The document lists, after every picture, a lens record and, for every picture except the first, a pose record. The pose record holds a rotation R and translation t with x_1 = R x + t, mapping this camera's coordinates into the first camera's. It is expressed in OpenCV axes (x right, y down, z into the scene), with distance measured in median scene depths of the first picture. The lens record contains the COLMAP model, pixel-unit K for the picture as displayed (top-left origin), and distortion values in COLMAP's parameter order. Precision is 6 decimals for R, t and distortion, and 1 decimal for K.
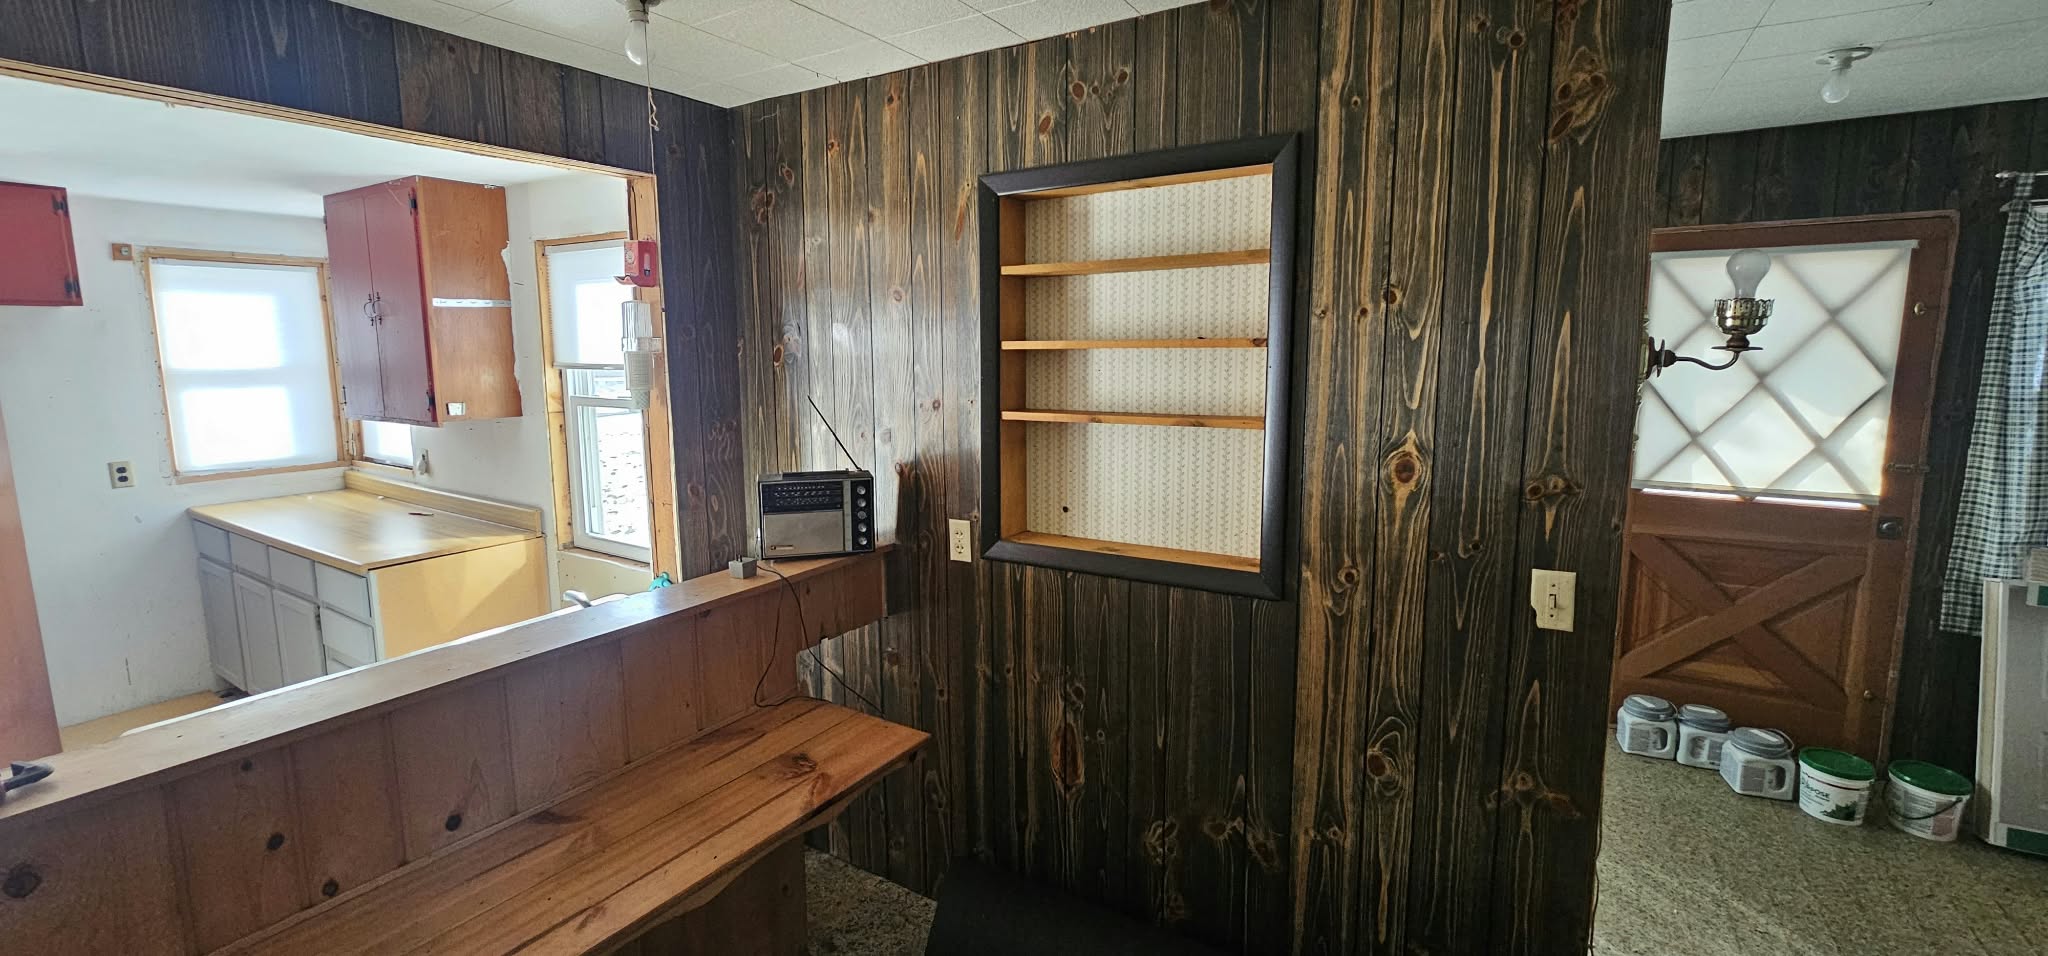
lens RADIAL K [[835.5, 0, 1026.3], [0, 835.5, 456.0], [0, 0, 1]] dist [-0.001180, 0.000390]
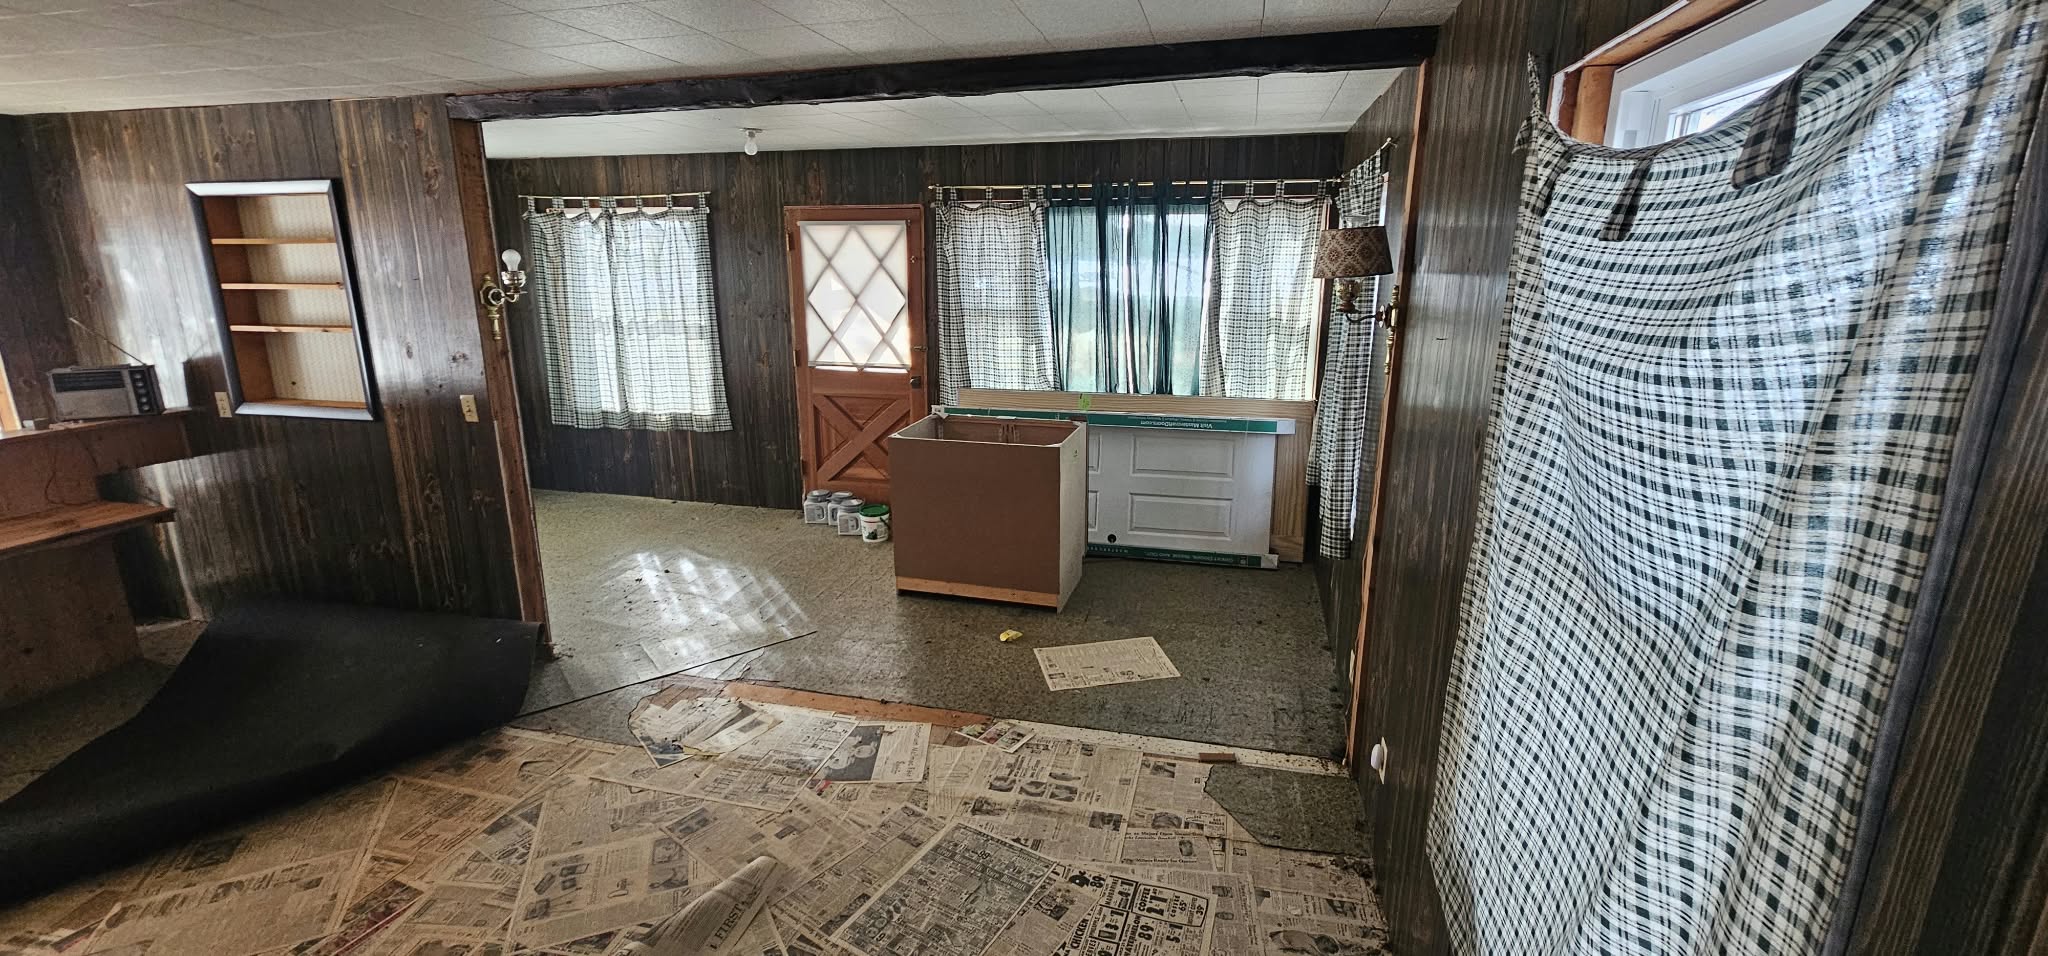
lens RADIAL K [[835.5, 0, 1026.3], [0, 835.5, 456.0], [0, 0, 1]] dist [-0.001180, 0.000390]
pose [[0.953648, -0.063045, 0.294246, 0.905087], [0.032403, 0.993636, 0.107876, 0.071438], [-0.299174, -0.093341, 0.949622, -1.009153]]
